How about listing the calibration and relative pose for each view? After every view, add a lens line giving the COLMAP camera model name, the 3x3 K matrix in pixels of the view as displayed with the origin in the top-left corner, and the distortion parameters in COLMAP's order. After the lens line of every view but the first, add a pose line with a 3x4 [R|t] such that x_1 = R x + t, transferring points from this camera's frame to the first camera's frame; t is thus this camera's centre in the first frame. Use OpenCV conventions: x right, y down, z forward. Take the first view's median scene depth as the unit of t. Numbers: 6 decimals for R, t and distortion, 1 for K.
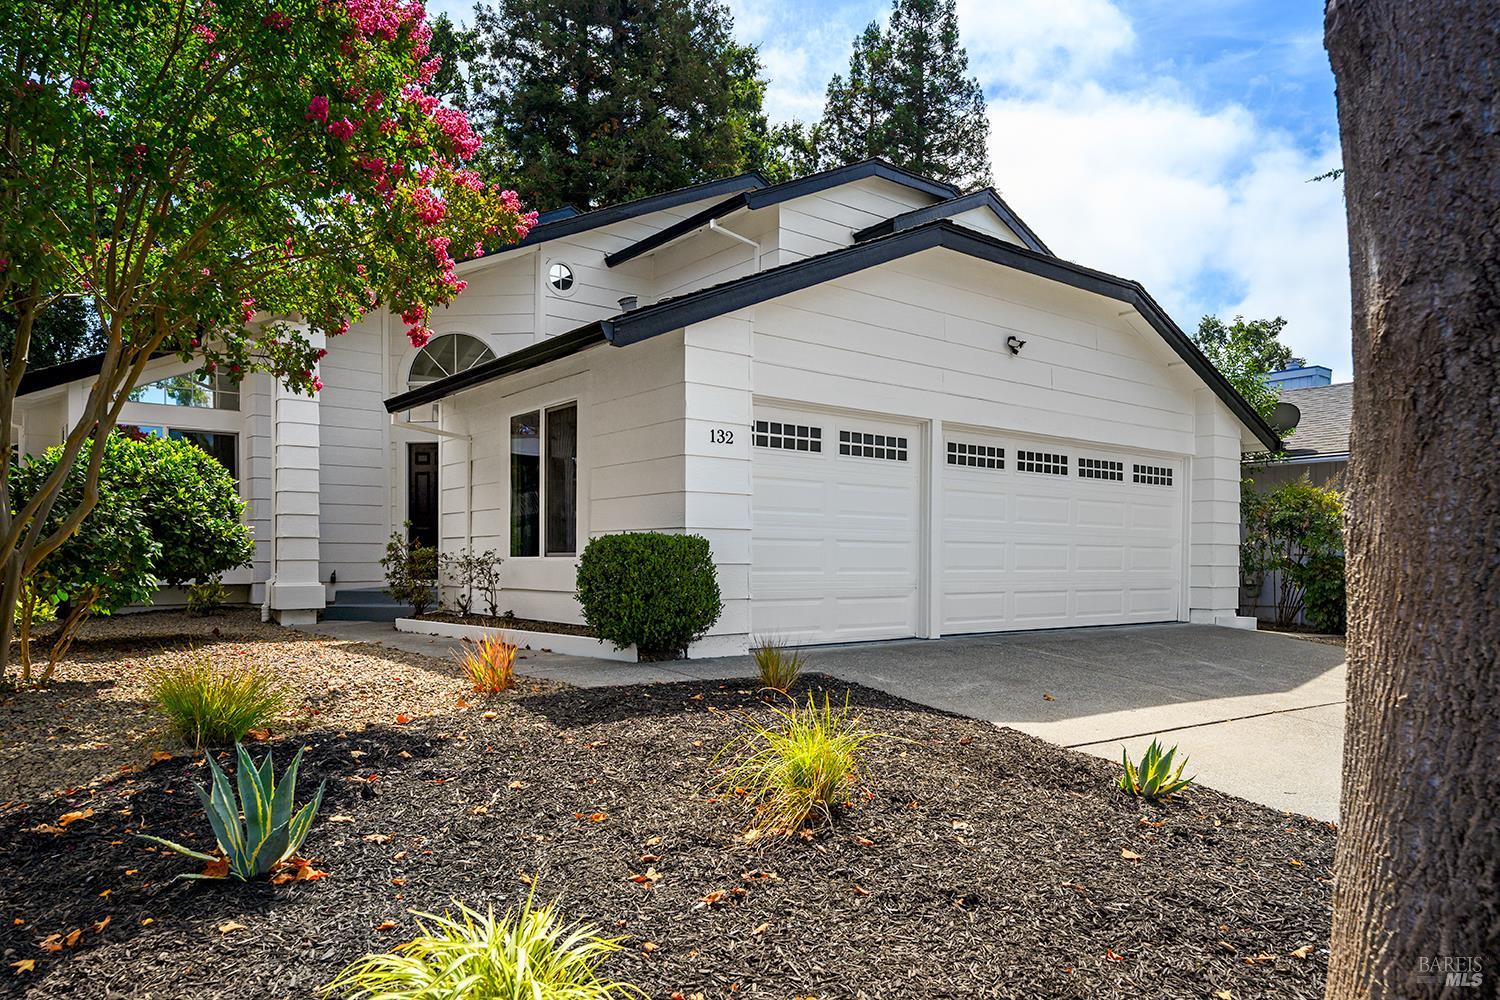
lens RADIAL K [[982.1, 0, 750.3], [0, 982.1, 574.6], [0, 0, 1]] dist [-0.006838, -0.003209]
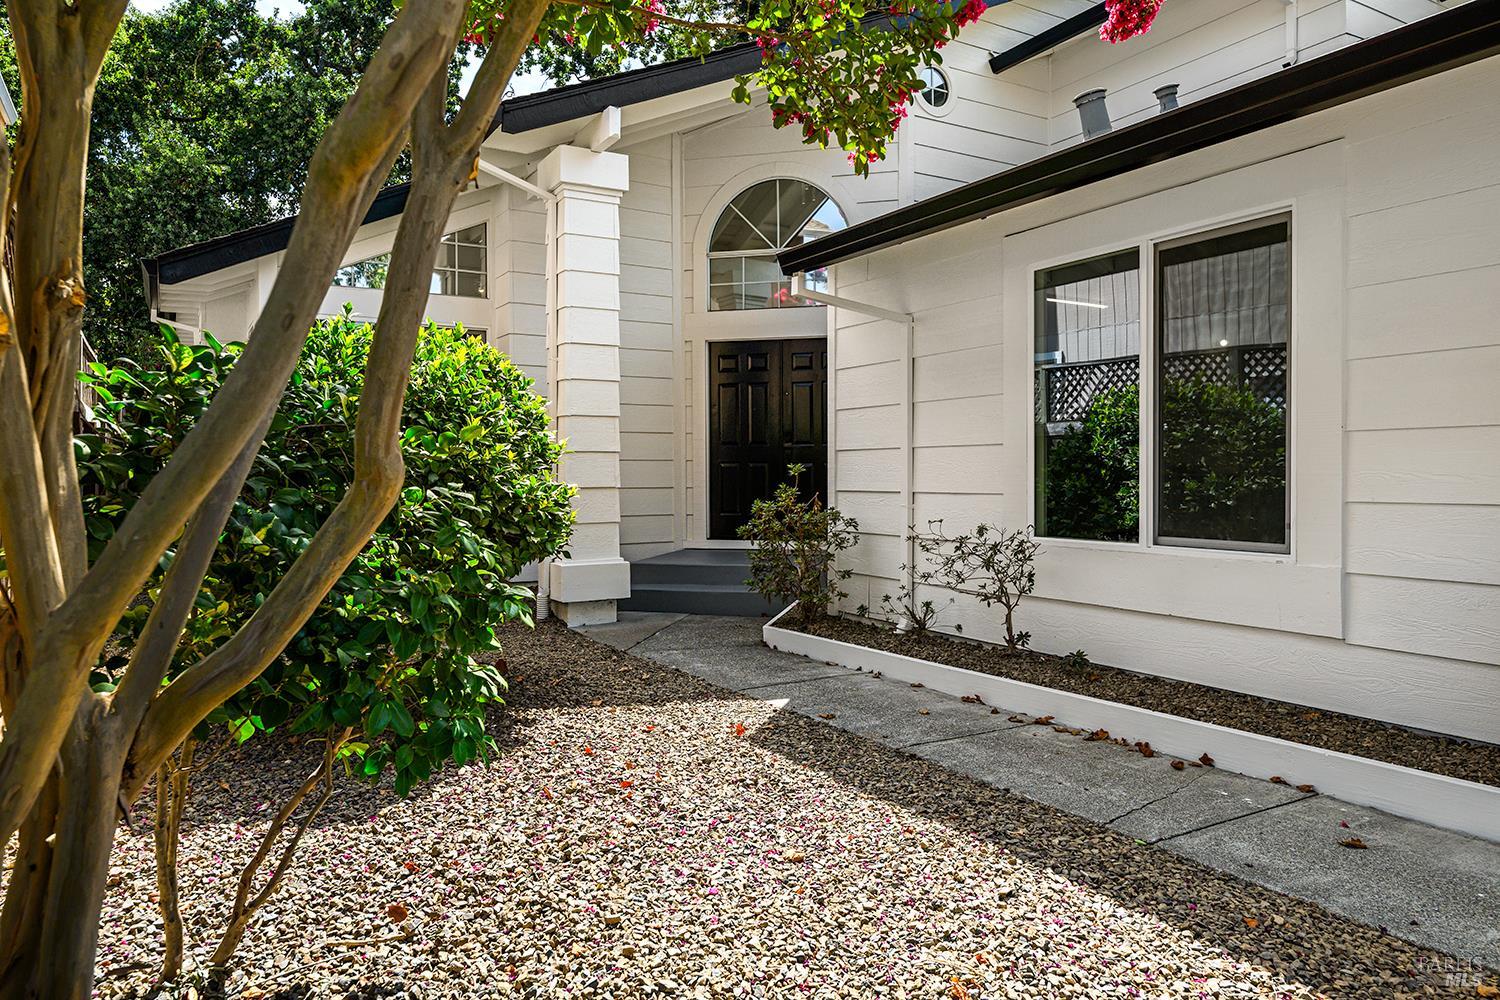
lens RADIAL K [[1000.6, 0, 750.0], [0, 1000.6, 500.0], [0, 0, 1]] dist [0.003815, 0.000618]
pose [[0.989435, -0.000296, -0.144974, -0.311162], [0.001999, 0.999931, 0.011600, -0.043818], [0.144960, -0.011767, 0.989368, 0.436247]]
